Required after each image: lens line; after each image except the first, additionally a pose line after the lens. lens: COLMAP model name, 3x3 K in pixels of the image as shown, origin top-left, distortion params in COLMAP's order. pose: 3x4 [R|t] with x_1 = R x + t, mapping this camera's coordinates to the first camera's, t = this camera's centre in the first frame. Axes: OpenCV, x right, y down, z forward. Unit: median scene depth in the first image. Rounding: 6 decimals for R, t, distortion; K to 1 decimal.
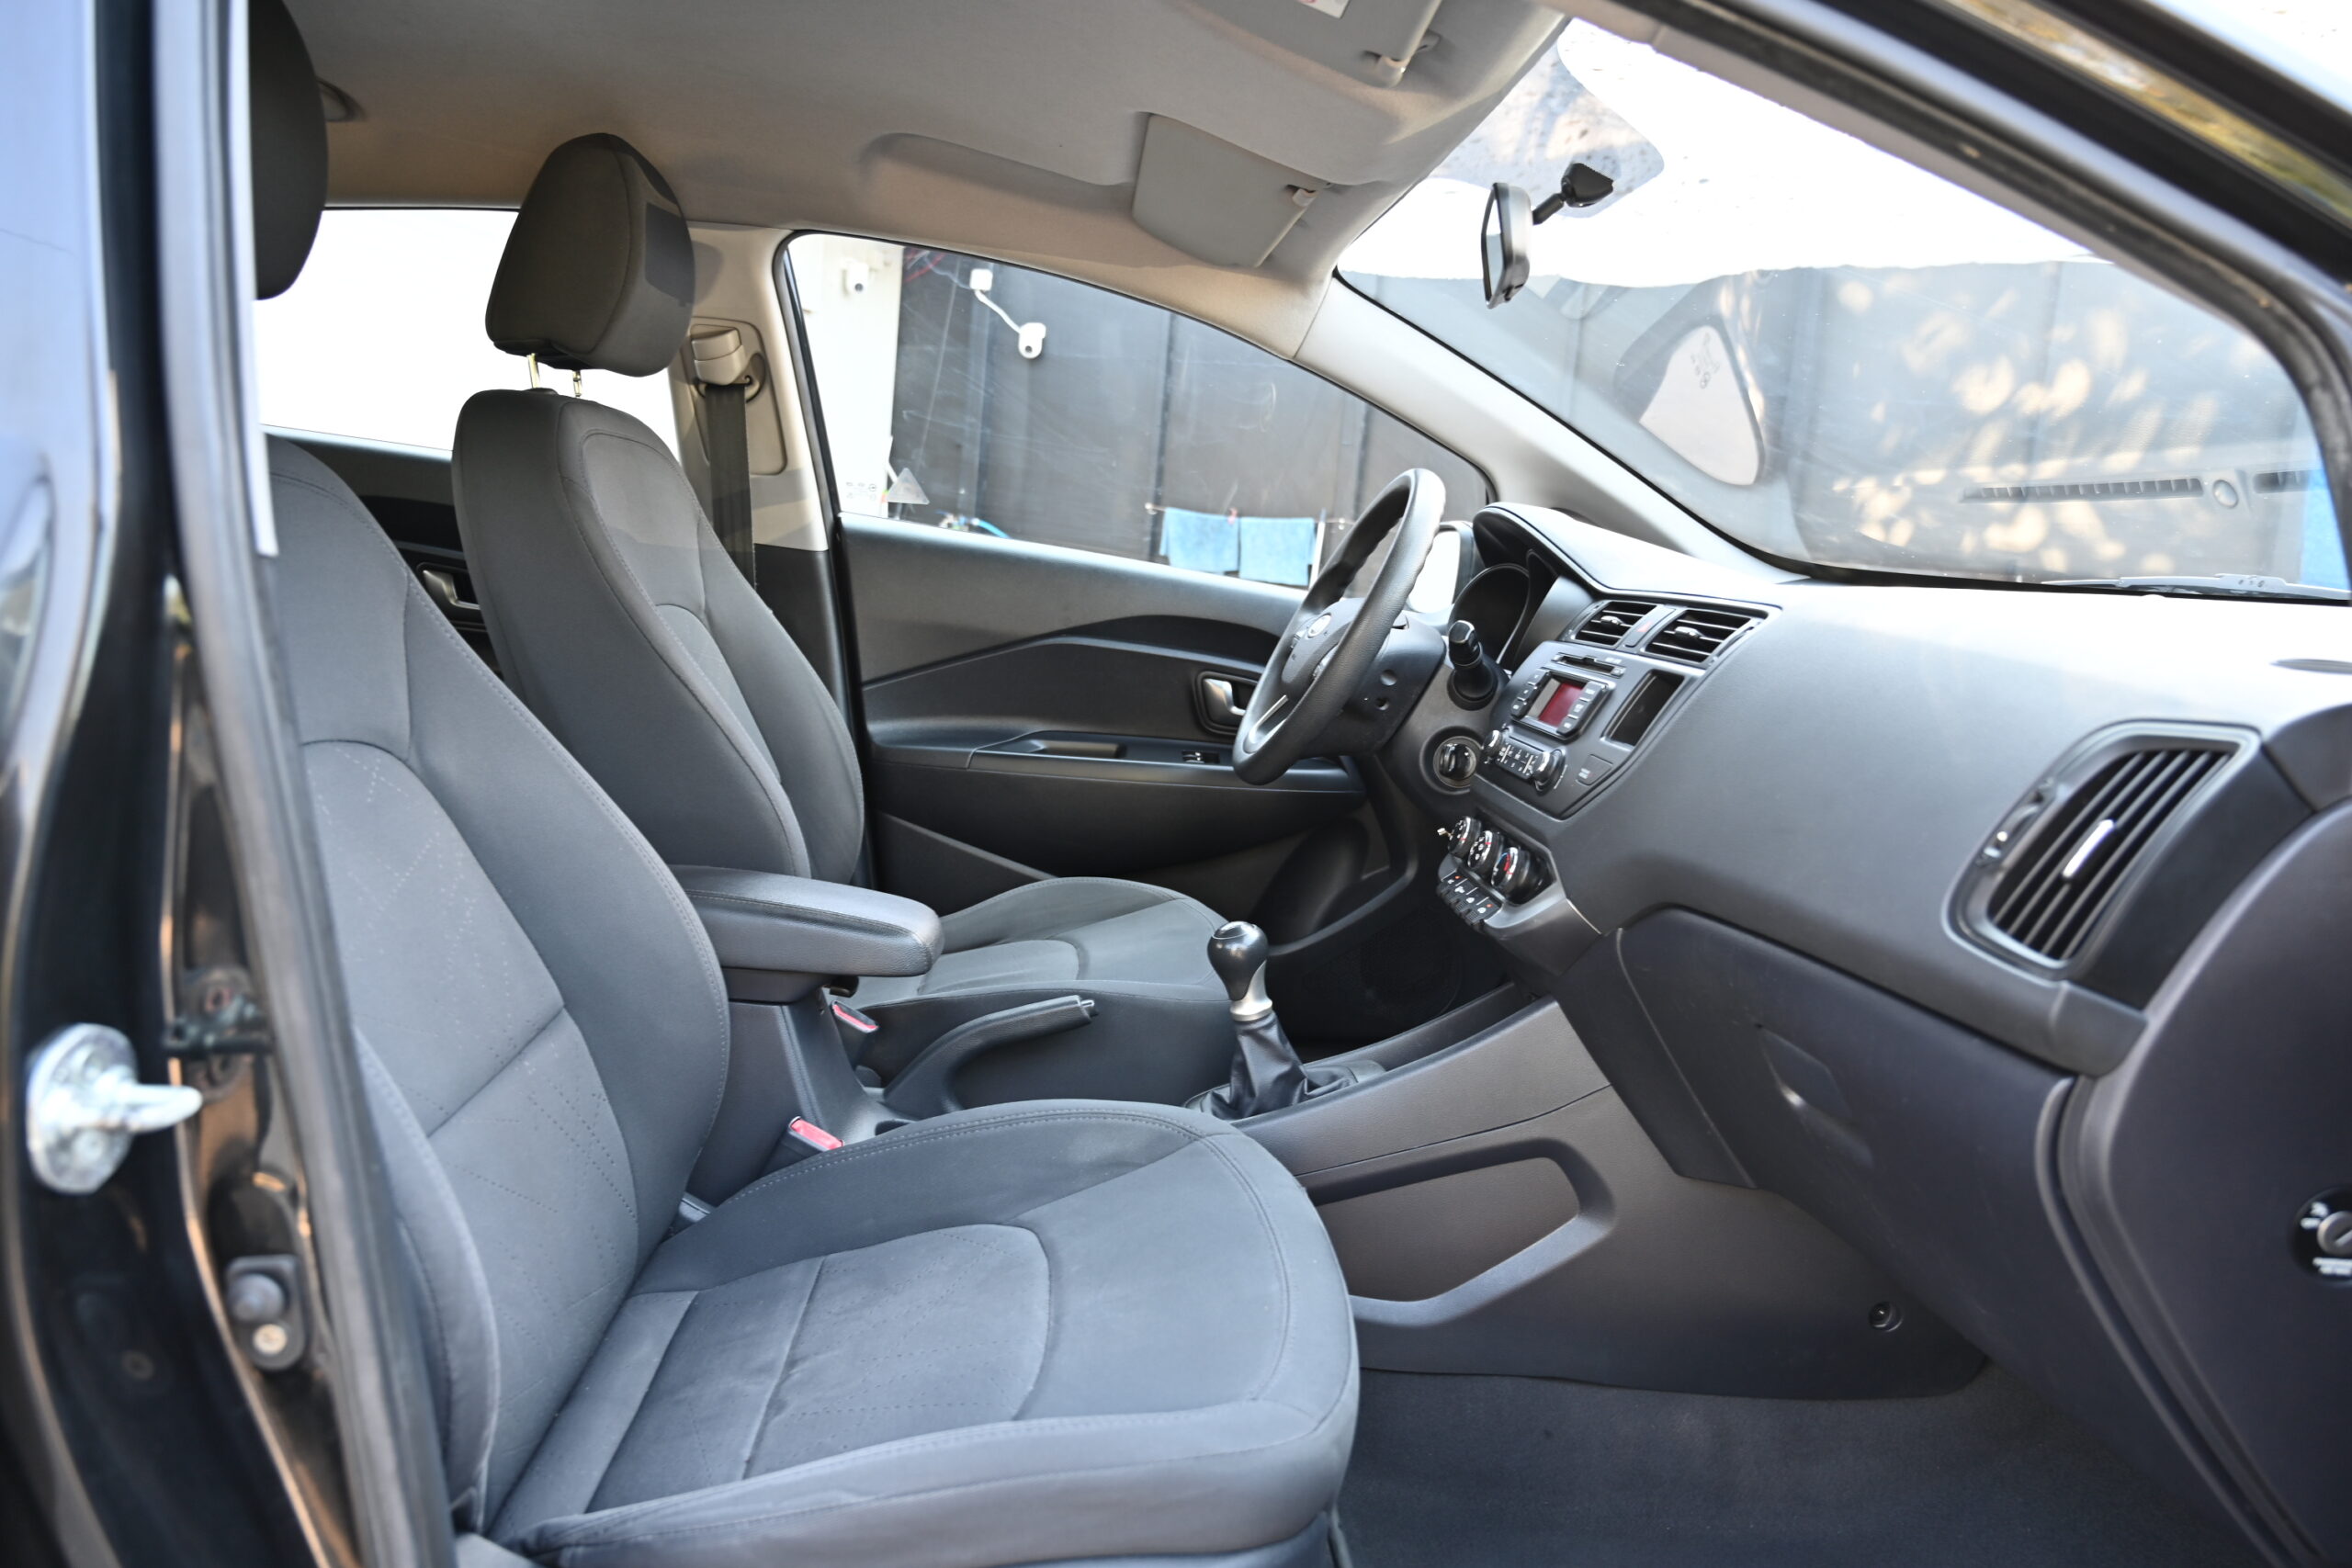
lens RADIAL K [[1615.8, 0, 1176.0], [0, 1615.8, 784.0], [0, 0, 1]] dist [-0.002276, 0.001026]
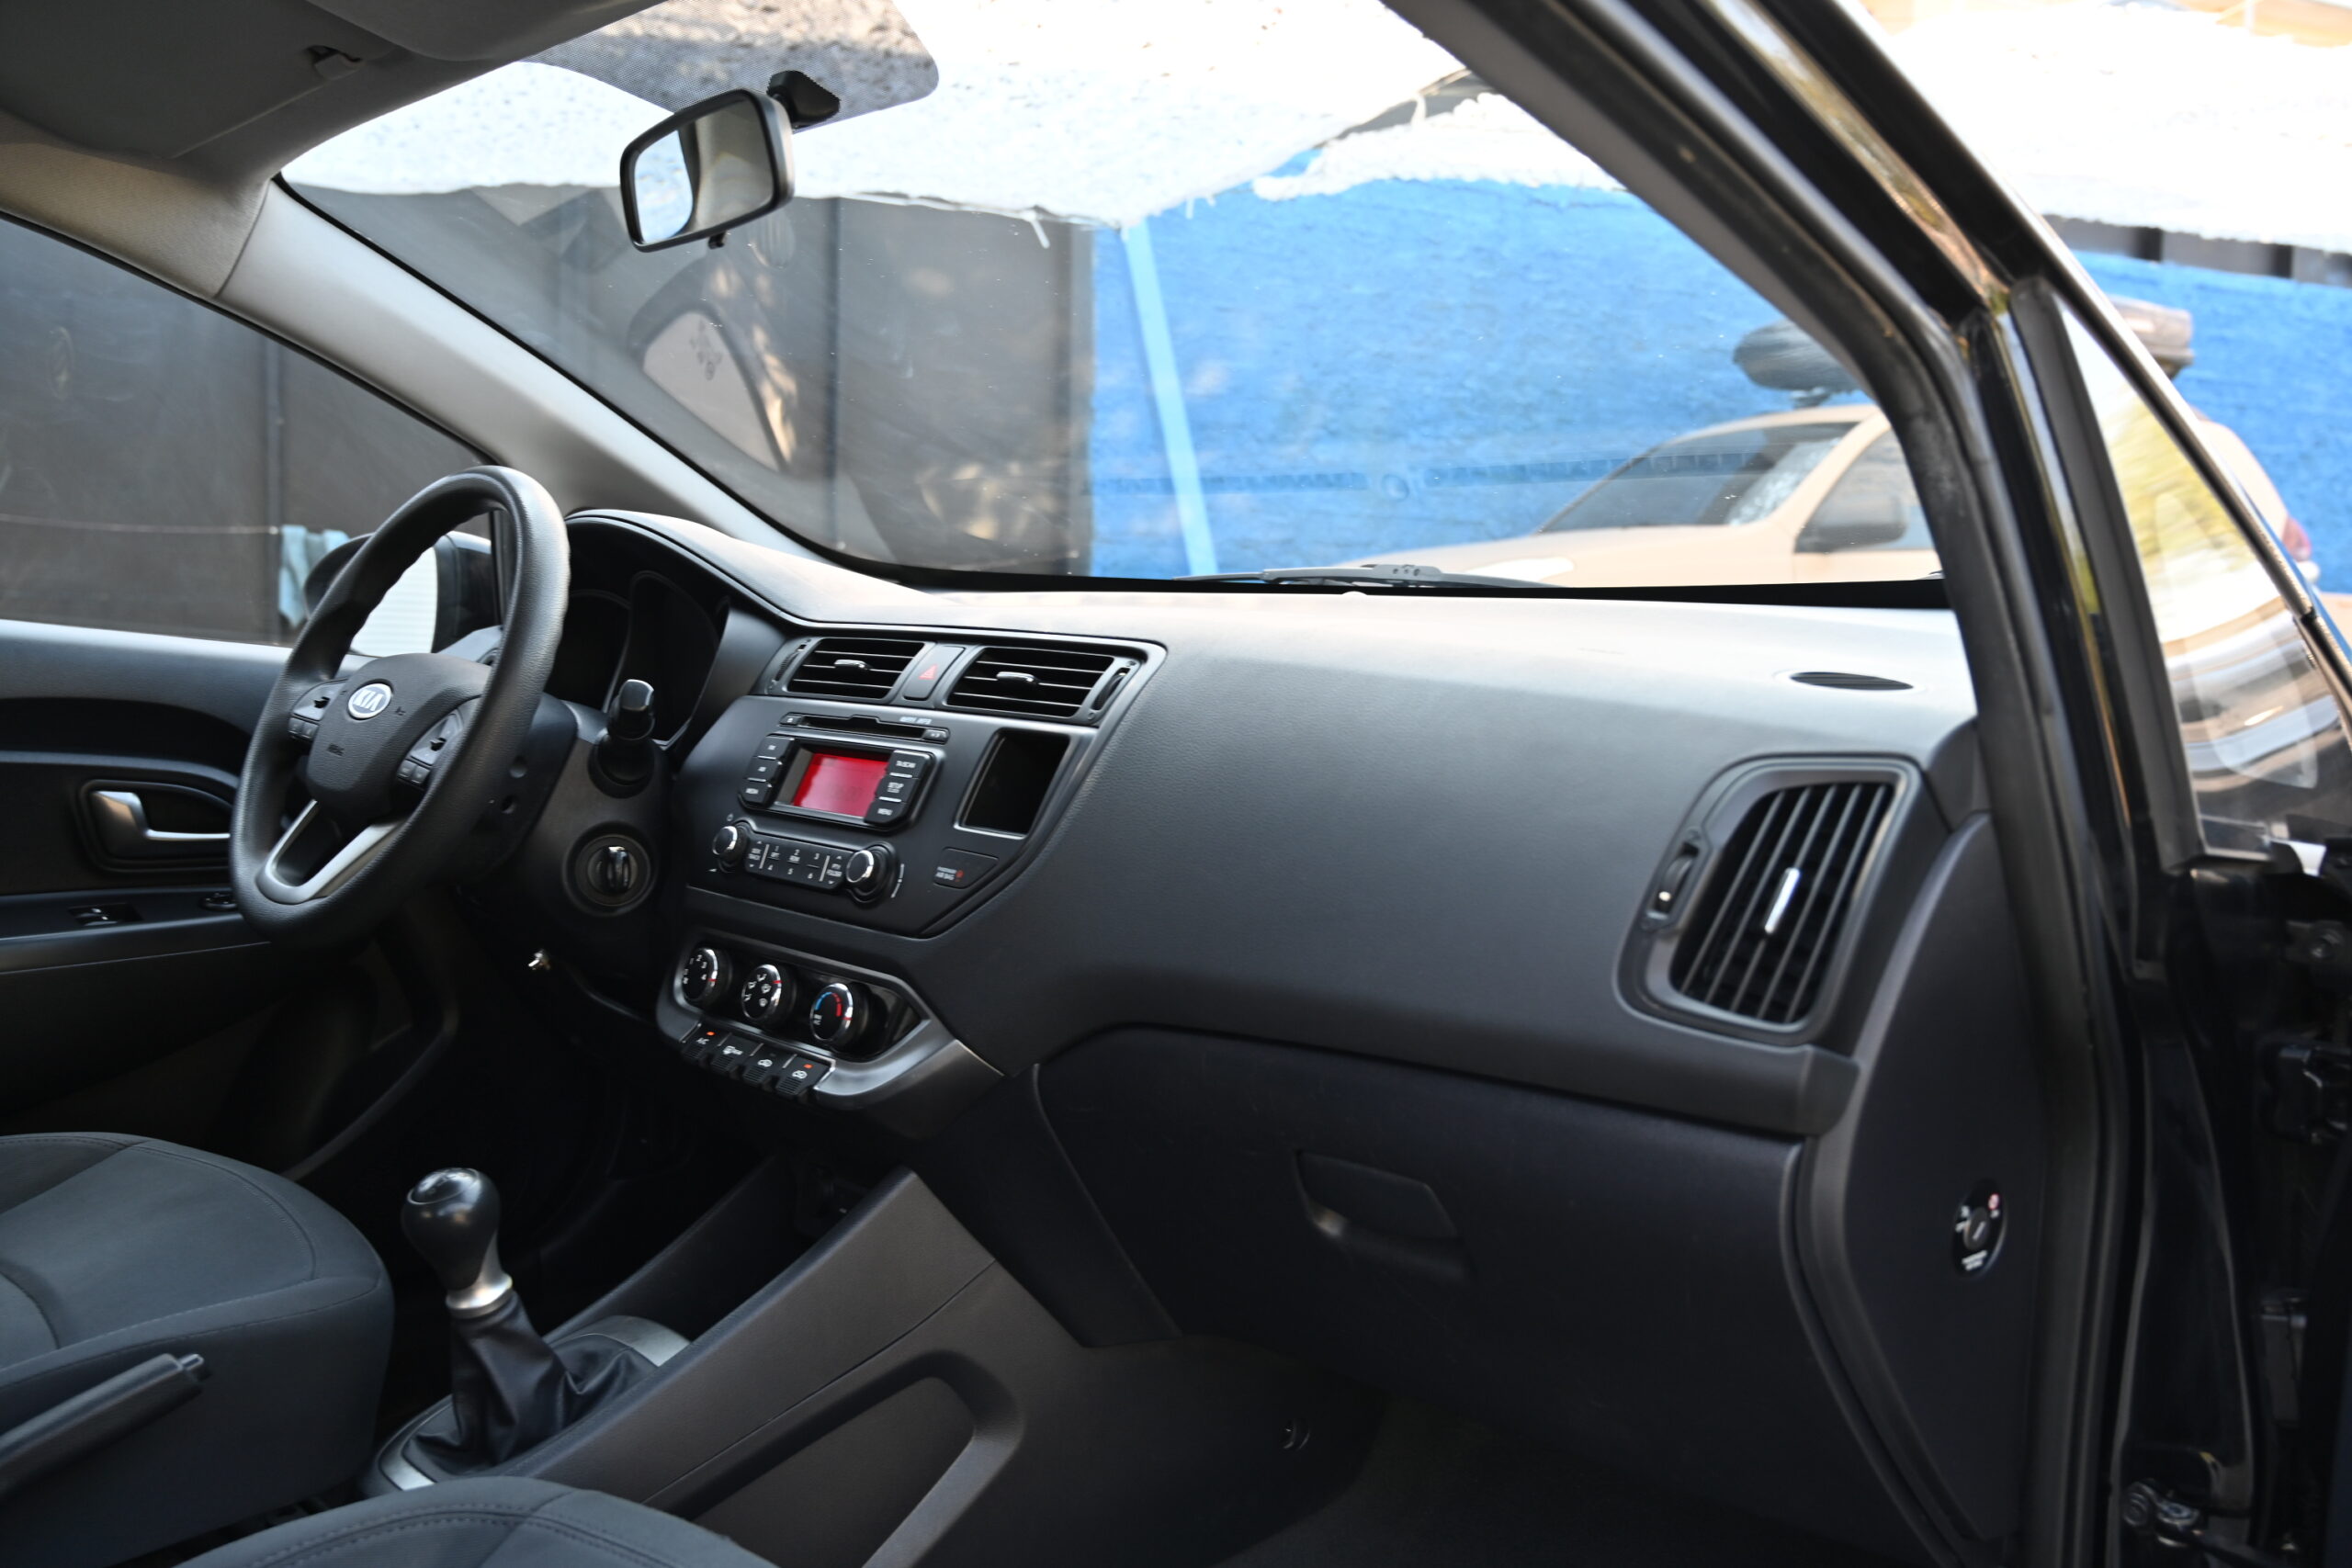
lens RADIAL K [[1977.9, 0, 1176.0], [0, 1977.9, 784.0], [0, 0, 1]] dist [0.042895, -0.134066]
pose [[0.748686, -0.123213, 0.651373, -0.258528], [0.127826, 0.990968, 0.040528, -0.068791], [-0.650484, 0.052919, 0.757674, 0.200197]]
